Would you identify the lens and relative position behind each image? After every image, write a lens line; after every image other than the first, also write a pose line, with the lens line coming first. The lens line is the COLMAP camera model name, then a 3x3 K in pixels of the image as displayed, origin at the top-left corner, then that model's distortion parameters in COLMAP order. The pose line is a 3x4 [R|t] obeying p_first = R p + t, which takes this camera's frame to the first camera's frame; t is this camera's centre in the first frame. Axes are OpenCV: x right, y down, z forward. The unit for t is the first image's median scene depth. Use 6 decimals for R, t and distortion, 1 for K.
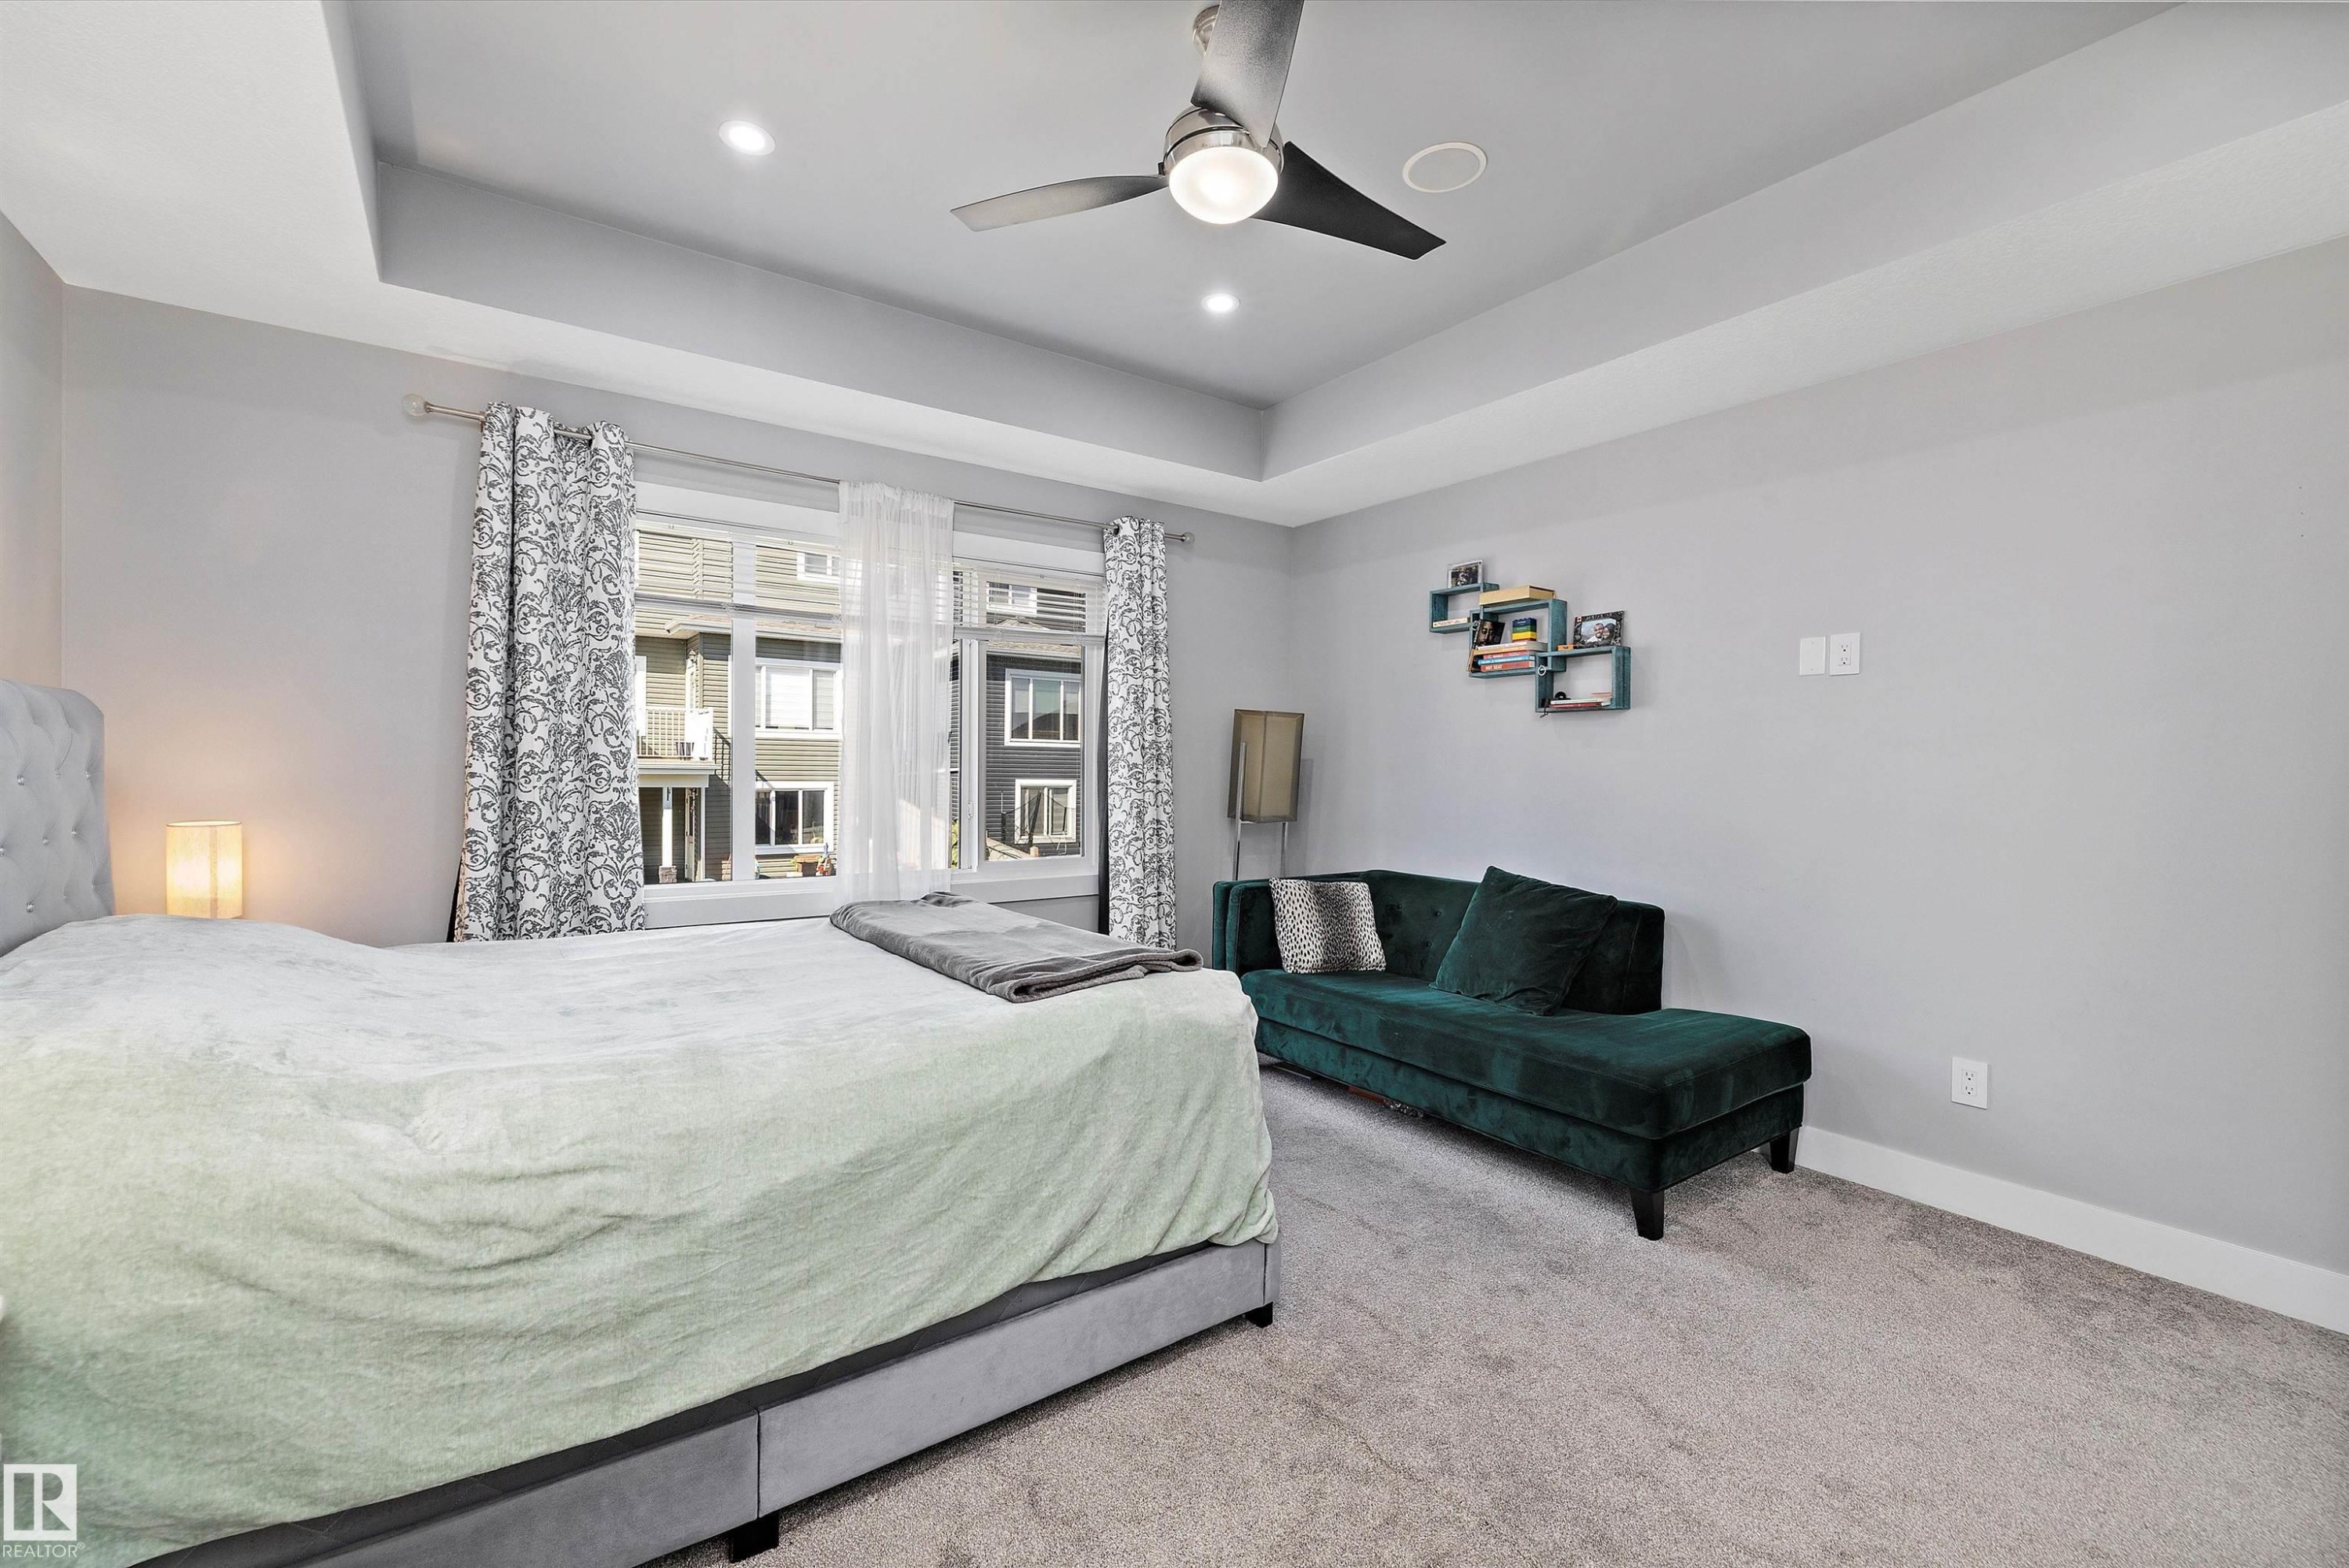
lens RADIAL K [[1001.3, 0, 1180.6], [0, 1001.3, 771.8], [0, 0, 1]] dist [0.000946, 0.000142]
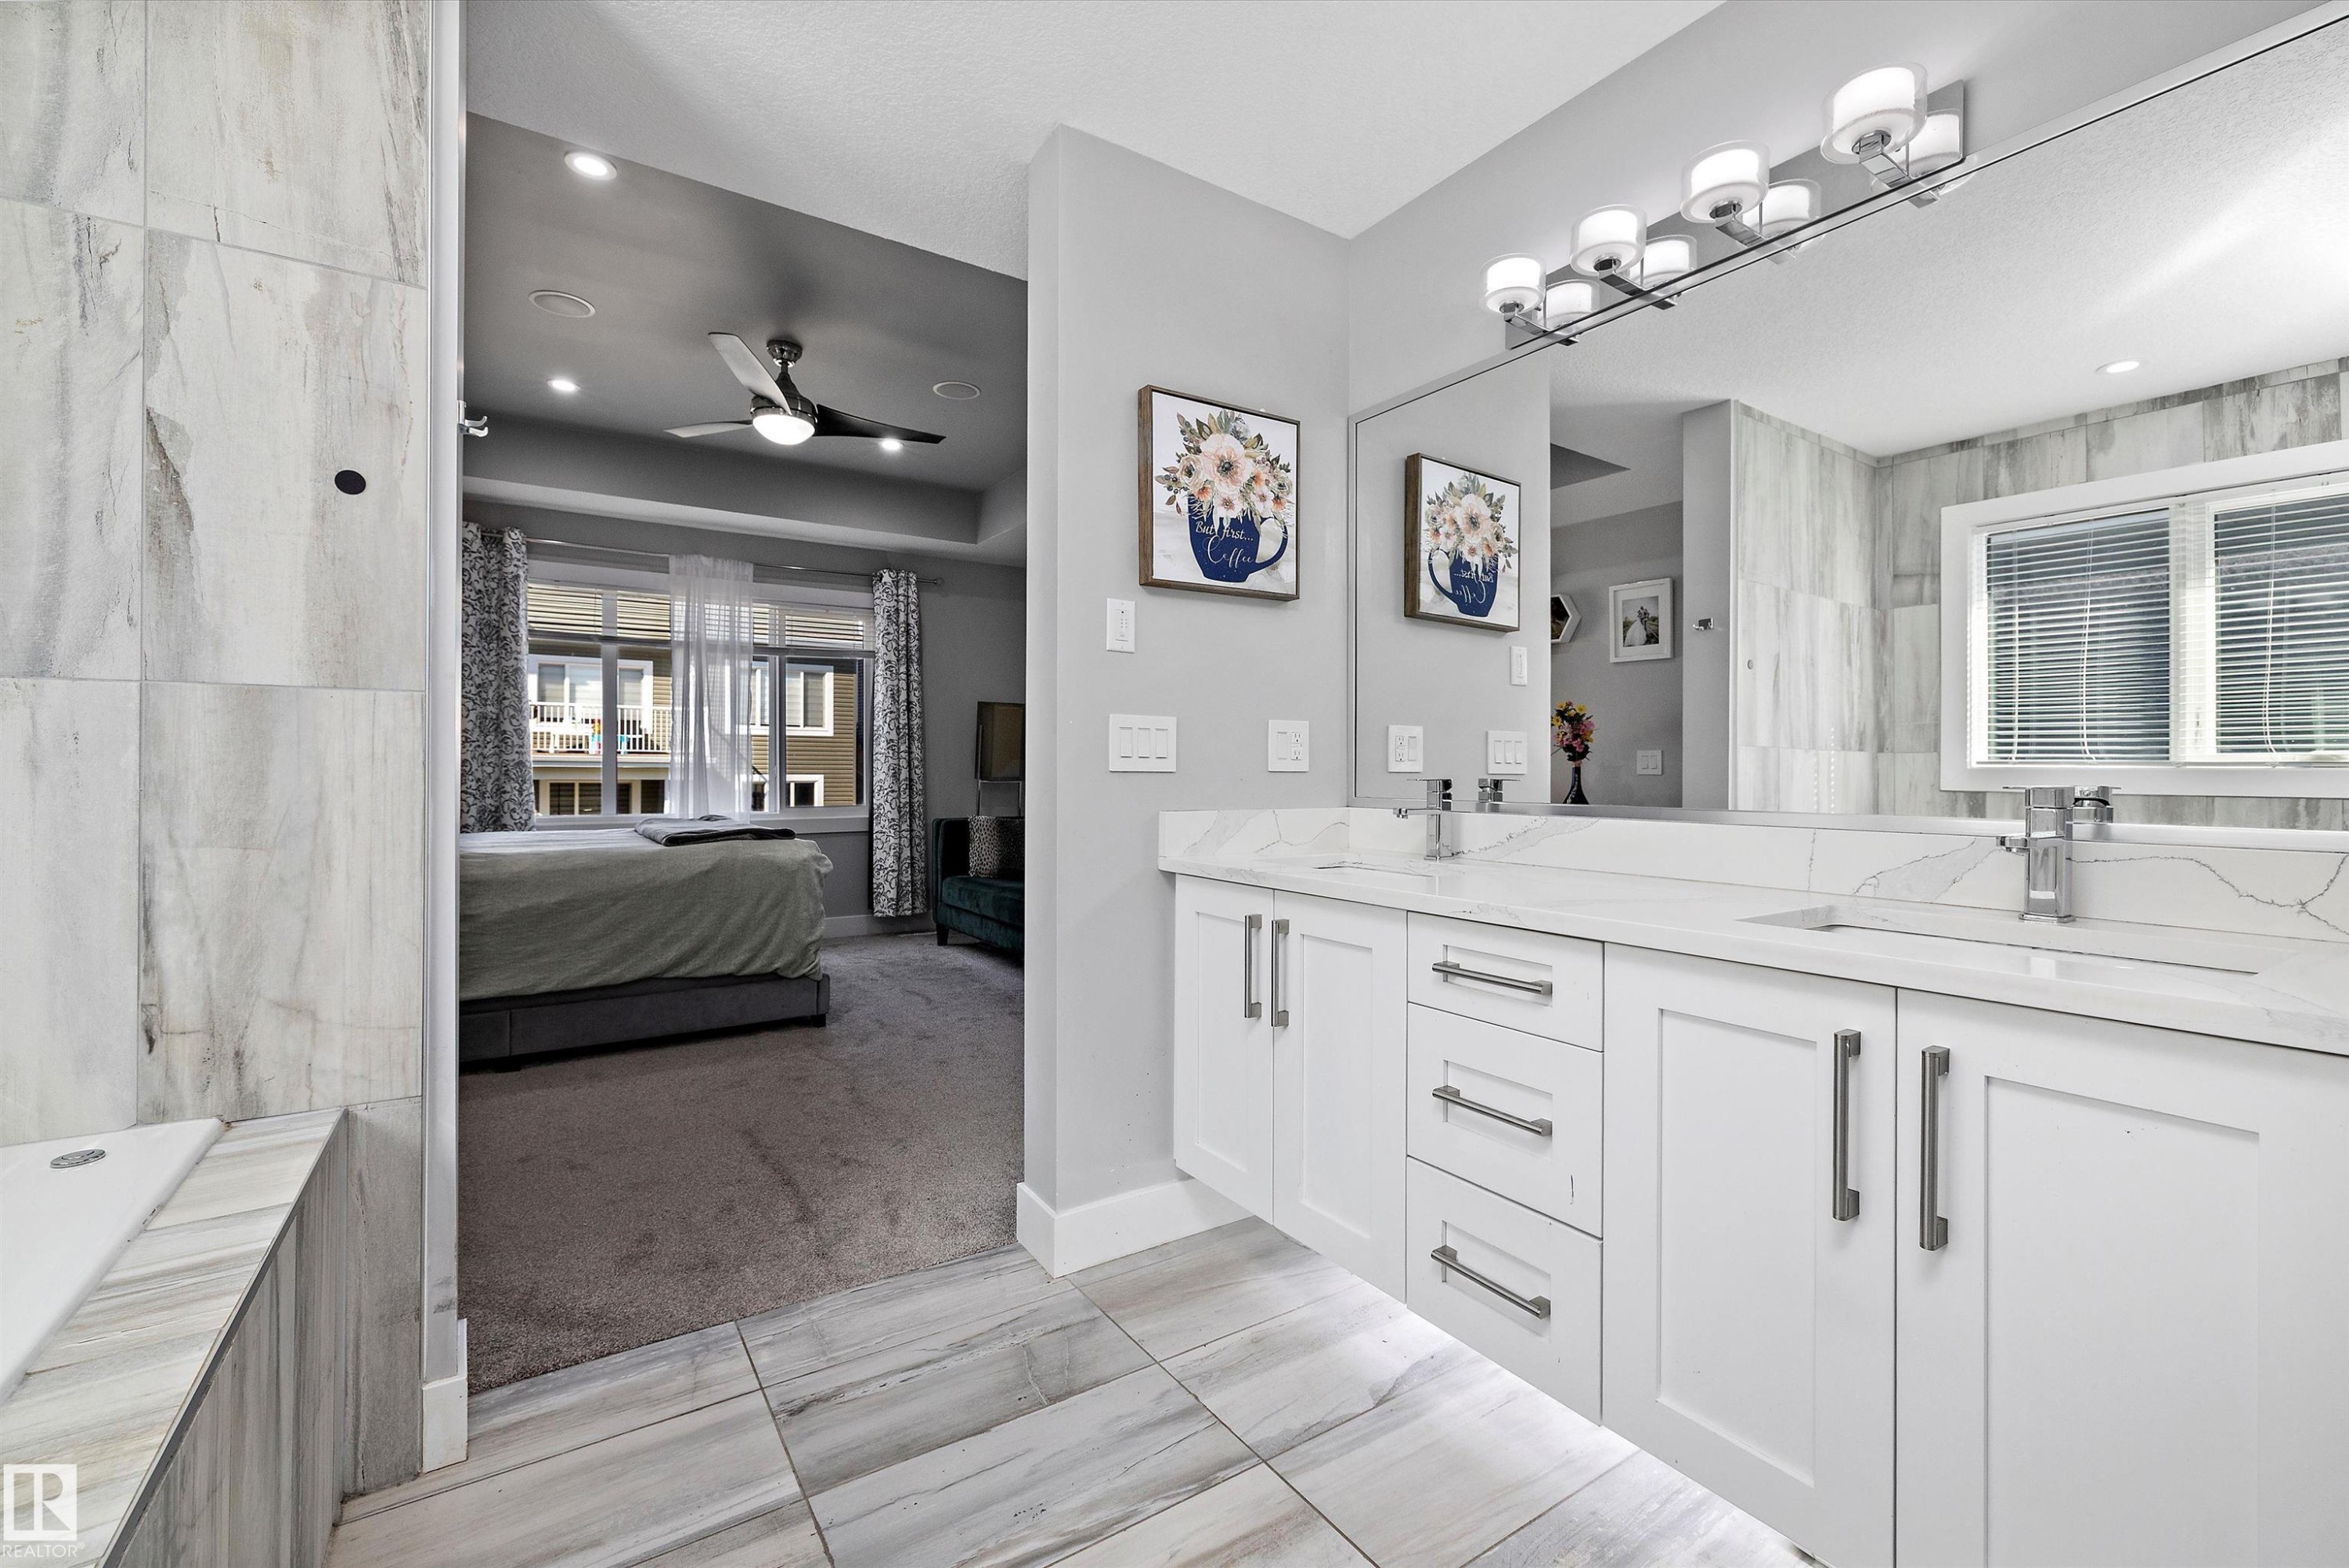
lens RADIAL K [[1001.3, 0, 1180.6], [0, 1001.3, 771.8], [0, 0, 1]] dist [0.000946, 0.000142]
pose [[0.999385, -0.005751, -0.034599, 0.429756], [0.005787, 0.999983, 0.000945, 0.040534], [0.034593, -0.001144, 0.999401, -0.442714]]
